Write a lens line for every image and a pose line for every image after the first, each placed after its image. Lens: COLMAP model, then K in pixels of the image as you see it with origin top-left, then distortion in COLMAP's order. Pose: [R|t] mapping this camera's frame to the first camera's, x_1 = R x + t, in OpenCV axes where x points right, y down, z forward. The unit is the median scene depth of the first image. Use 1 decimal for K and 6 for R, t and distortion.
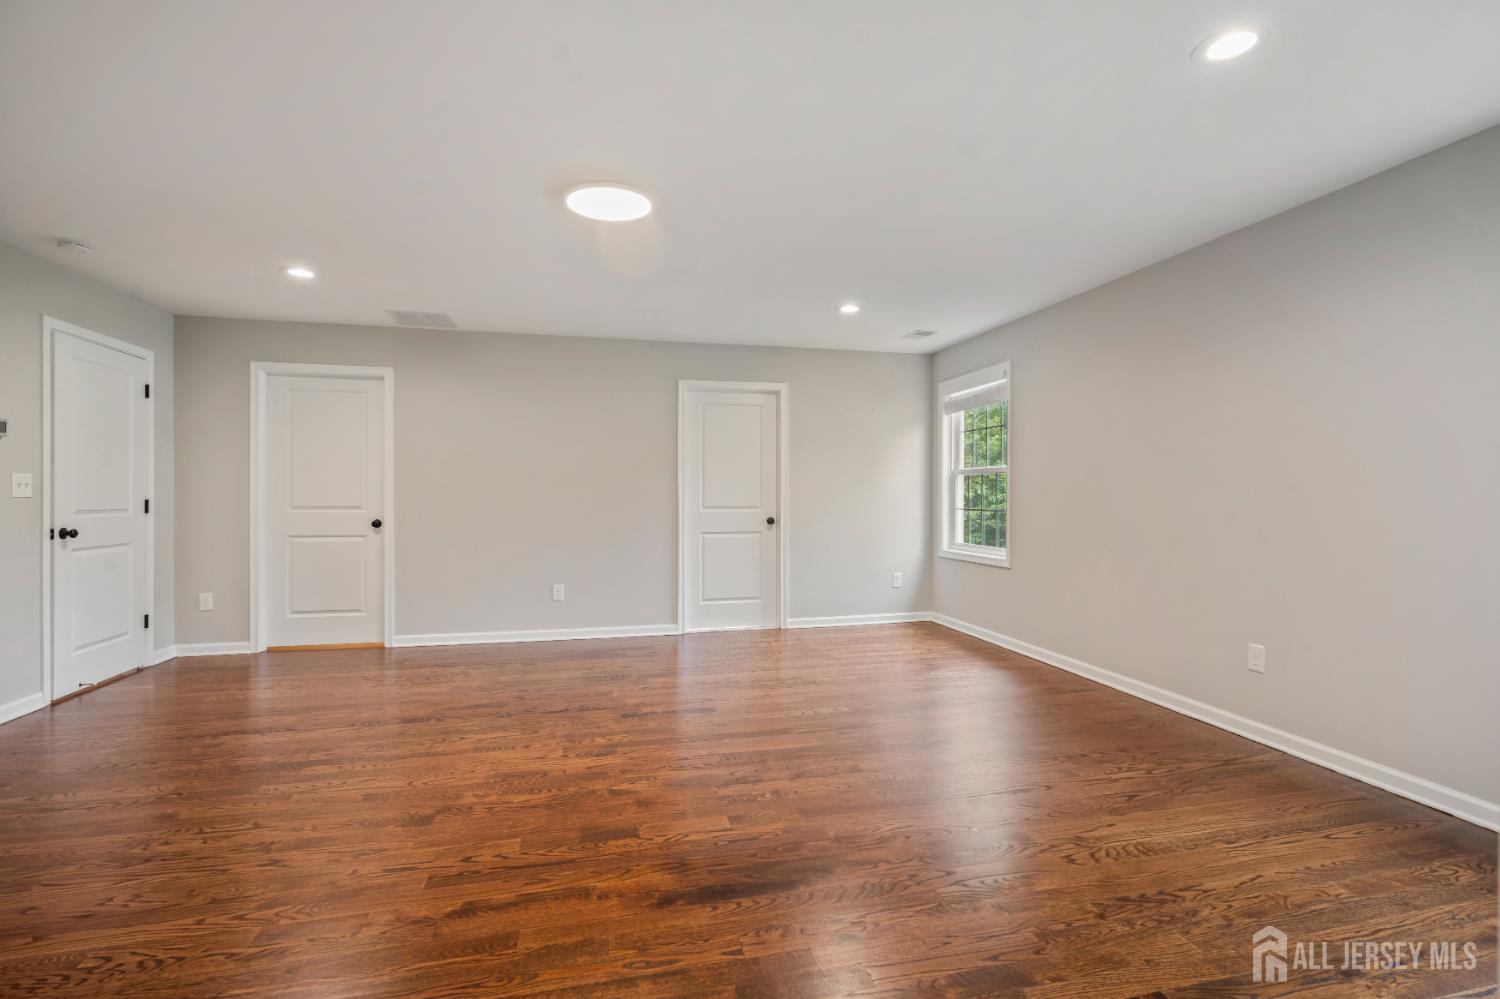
lens RADIAL K [[680.3, 0, 748.9], [0, 680.3, 496.1], [0, 0, 1]] dist [-0.005598, 0.001298]
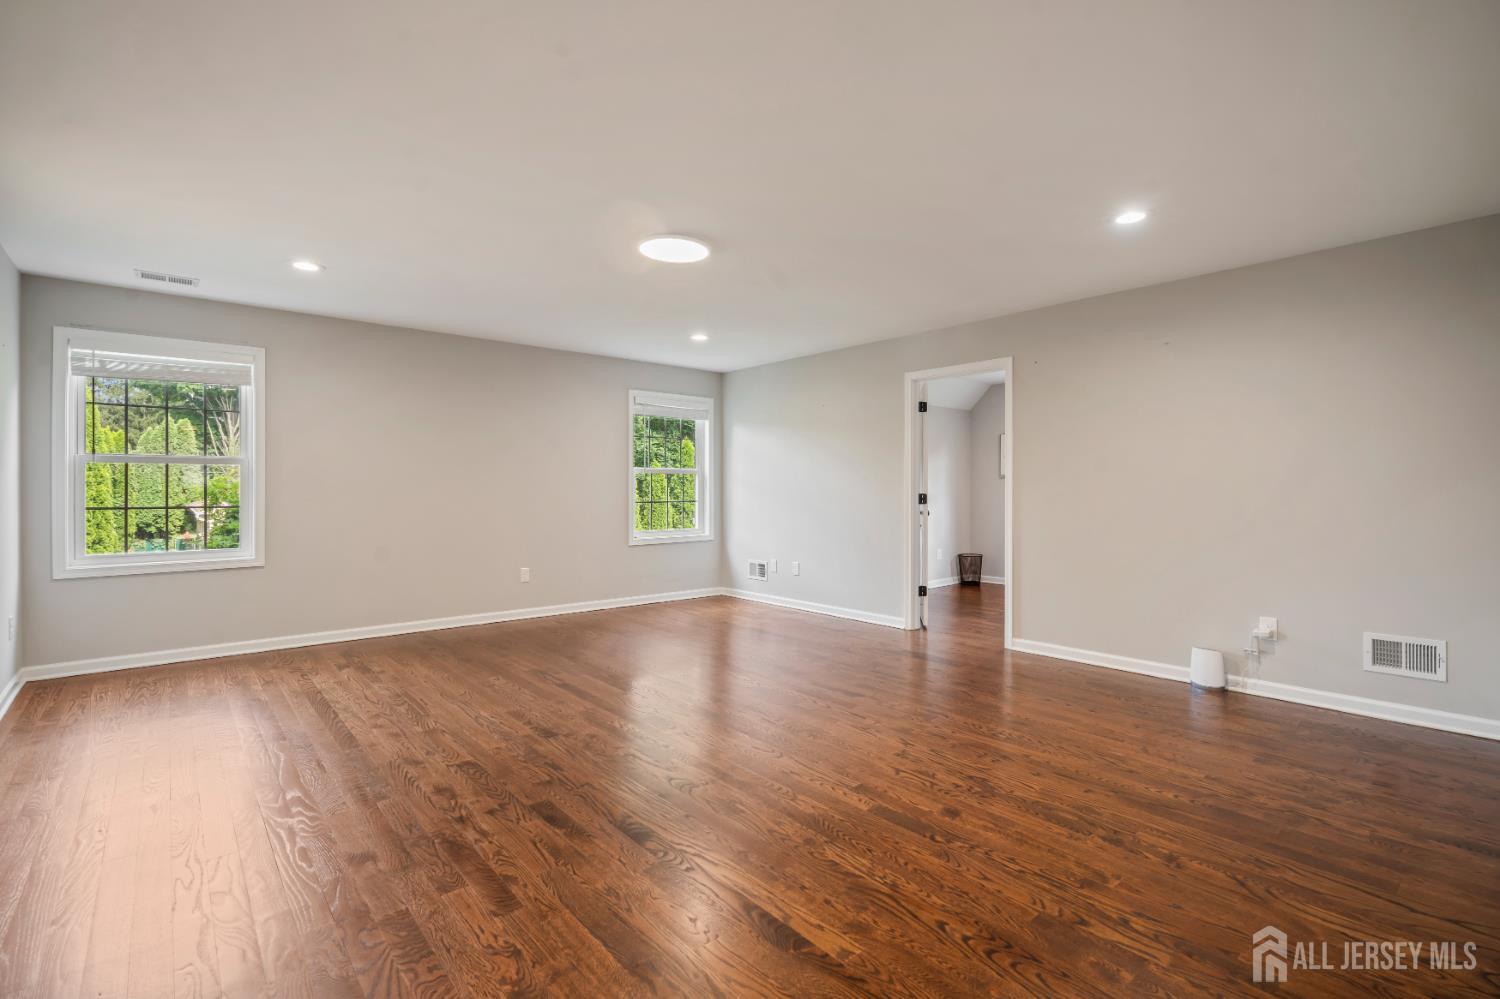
lens RADIAL K [[680.3, 0, 749.2], [0, 680.3, 493.6], [0, 0, 1]] dist [-0.005598, 0.001298]
pose [[-0.458865, -0.007864, 0.888471, -1.276390], [0.000406, 0.999959, 0.009061, -0.007341], [-0.888506, 0.004518, -0.458843, 1.365262]]
